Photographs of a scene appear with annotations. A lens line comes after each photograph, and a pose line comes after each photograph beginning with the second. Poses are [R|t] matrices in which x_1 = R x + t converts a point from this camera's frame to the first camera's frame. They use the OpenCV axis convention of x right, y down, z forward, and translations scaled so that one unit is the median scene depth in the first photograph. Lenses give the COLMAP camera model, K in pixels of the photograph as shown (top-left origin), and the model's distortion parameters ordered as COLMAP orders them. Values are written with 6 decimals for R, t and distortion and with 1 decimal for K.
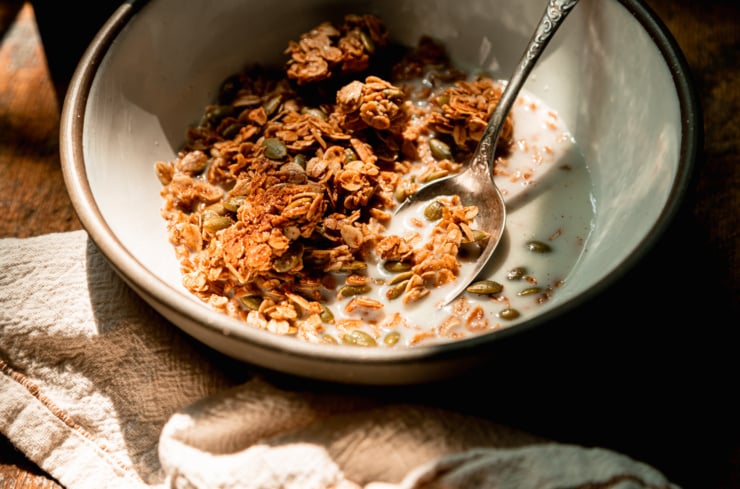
lens RADIAL K [[1502.1, 0, 351.3], [0, 1502.1, 244.6], [0, 0, 1]] dist [-0.018358, 0.207428]
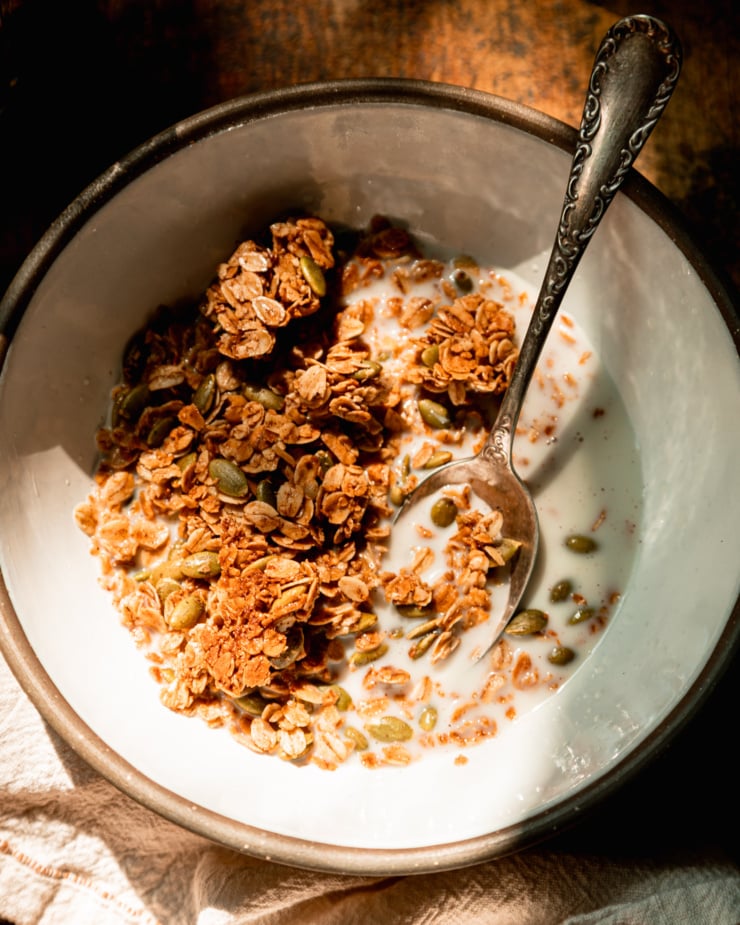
lens RADIAL K [[2394.2, 0, 370.0], [0, 2394.2, 462.5], [0, 0, 1]] dist [0.041125, 0.061408]
pose [[0.978304, -0.189611, 0.083480, -0.084472], [0.128861, 0.872428, 0.471450, -0.663353], [-0.162222, -0.450464, 0.877933, -0.081620]]
